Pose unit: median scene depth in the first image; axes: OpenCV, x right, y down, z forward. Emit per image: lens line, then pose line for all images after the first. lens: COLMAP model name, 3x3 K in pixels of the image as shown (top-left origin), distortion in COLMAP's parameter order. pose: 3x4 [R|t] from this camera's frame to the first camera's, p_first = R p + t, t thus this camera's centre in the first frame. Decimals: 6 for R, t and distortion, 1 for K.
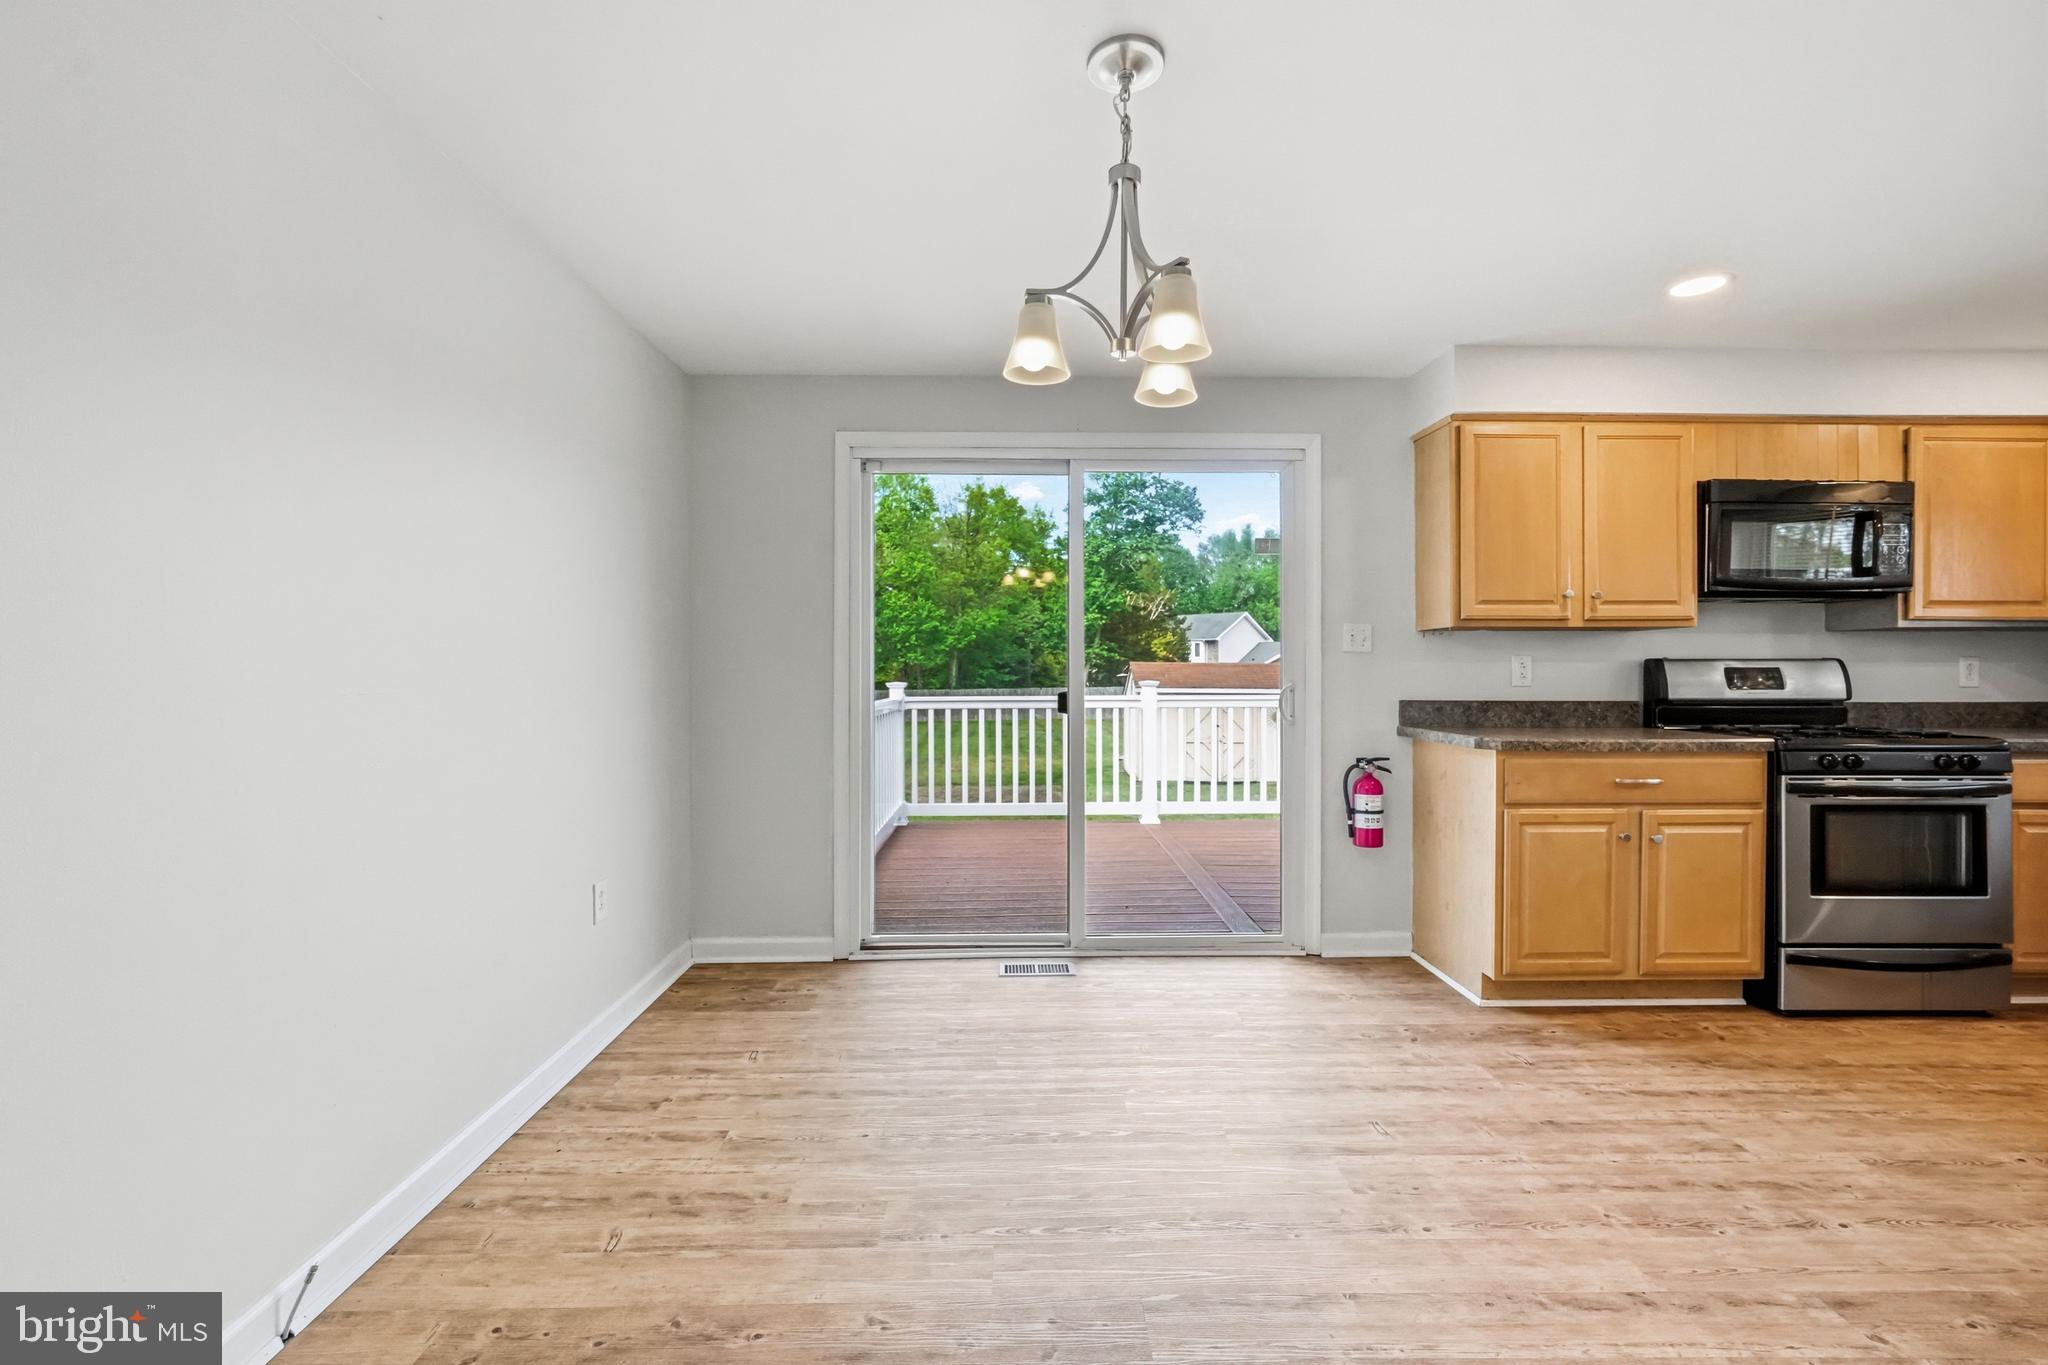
lens RADIAL K [[863.6, 0, 1036.1], [0, 863.6, 683.6], [0, 0, 1]] dist [-0.016887, 0.006337]
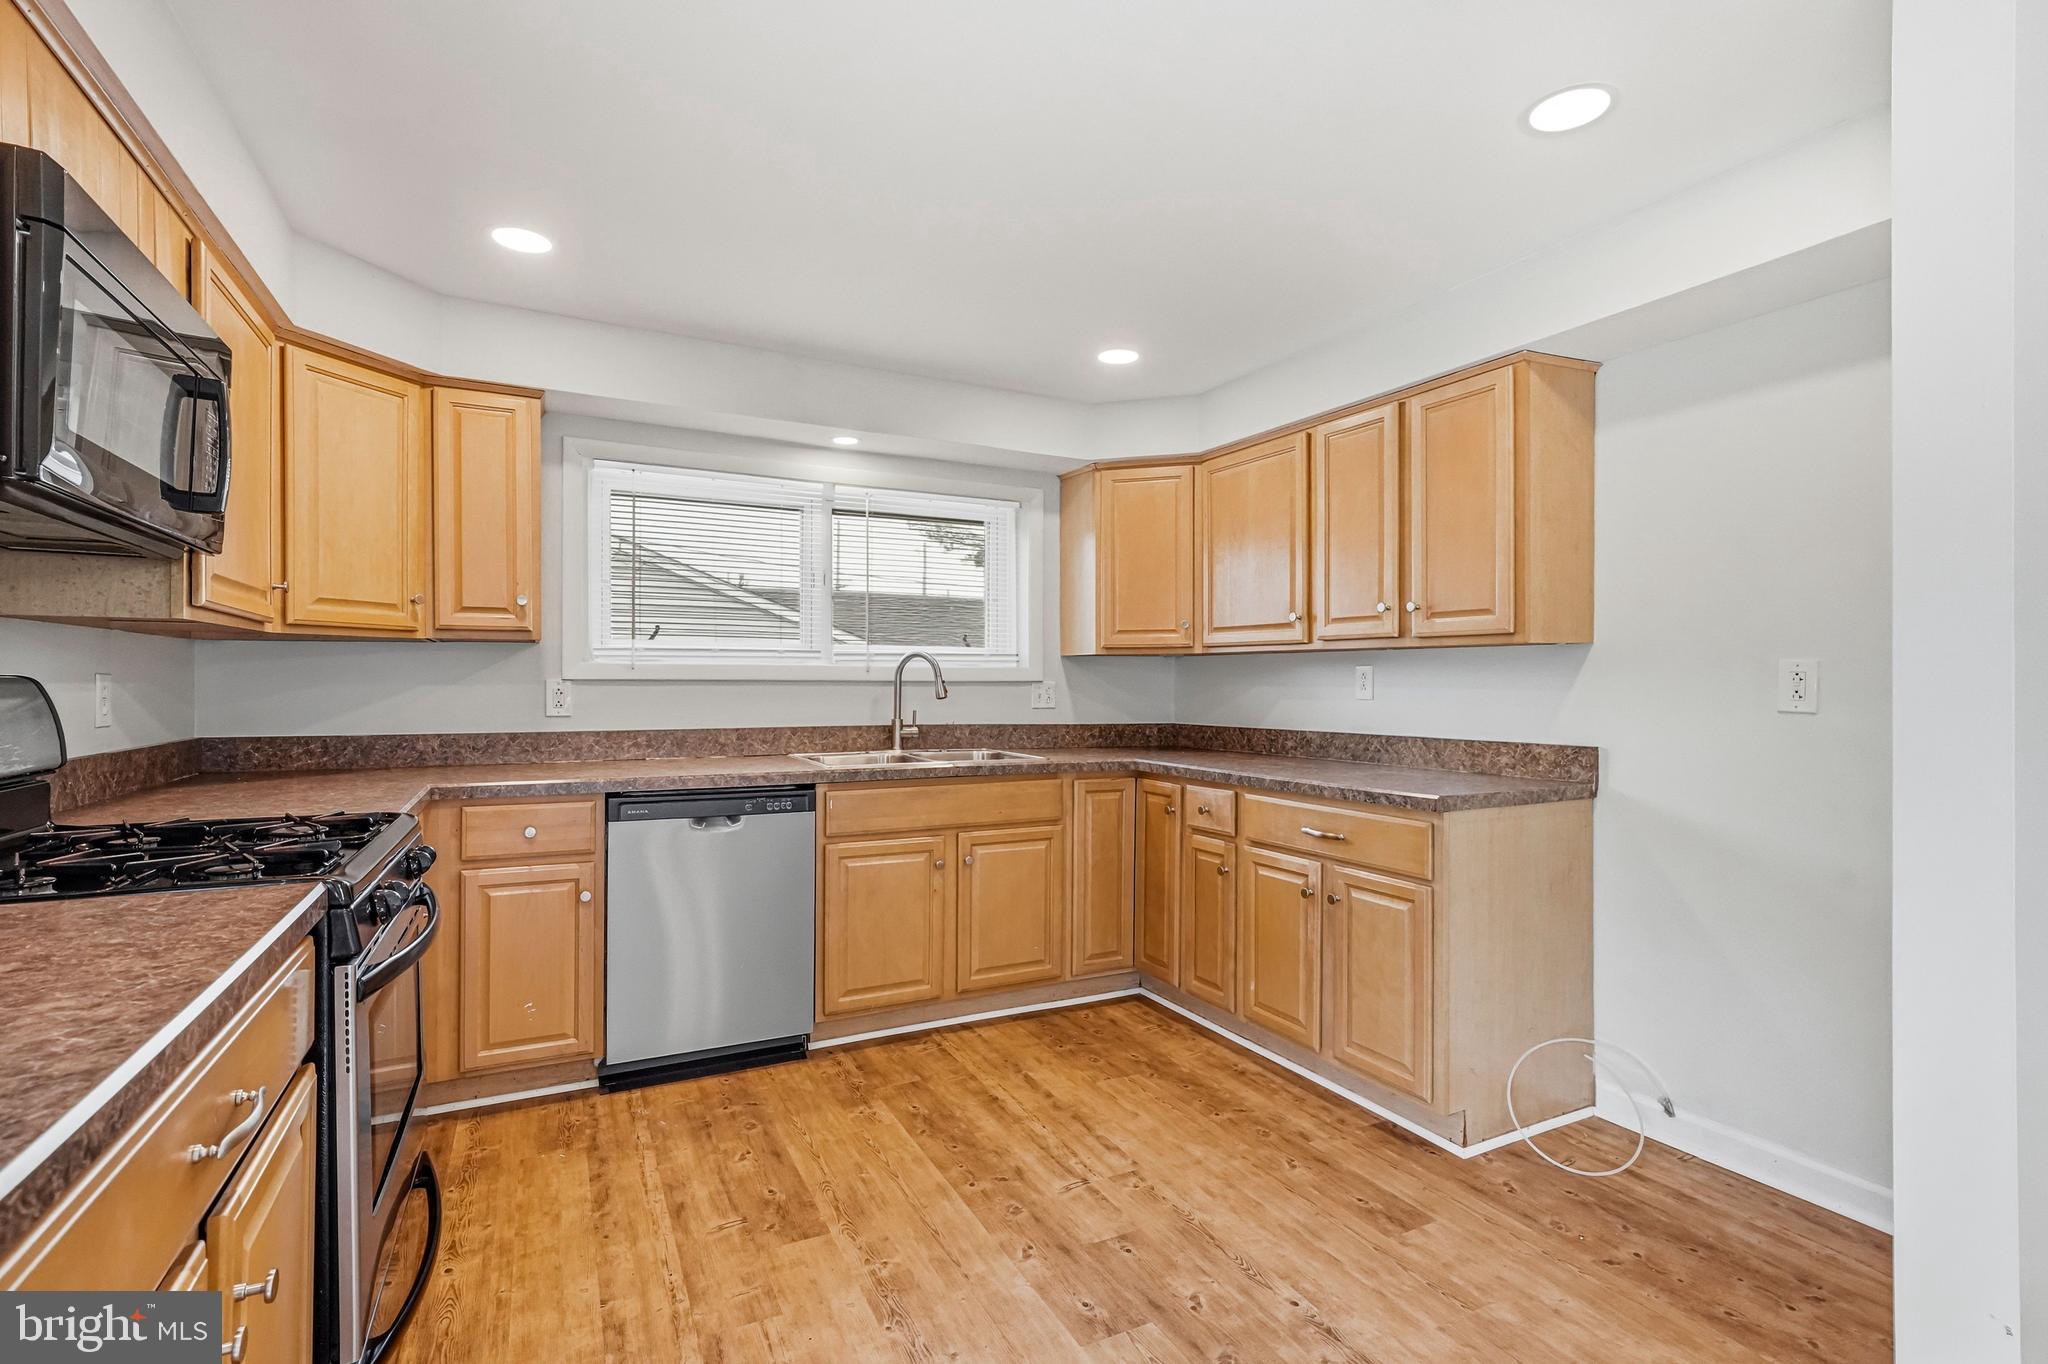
lens RADIAL K [[961.5, 0, 1028.2], [0, 961.5, 686.0], [0, 0, 1]] dist [-0.001065, 0.000317]
pose [[-0.438611, -0.004455, 0.898666, 0.297986], [0.001512, 0.999983, 0.005695, -0.031537], [-0.898676, 0.003857, -0.438596, 0.892376]]
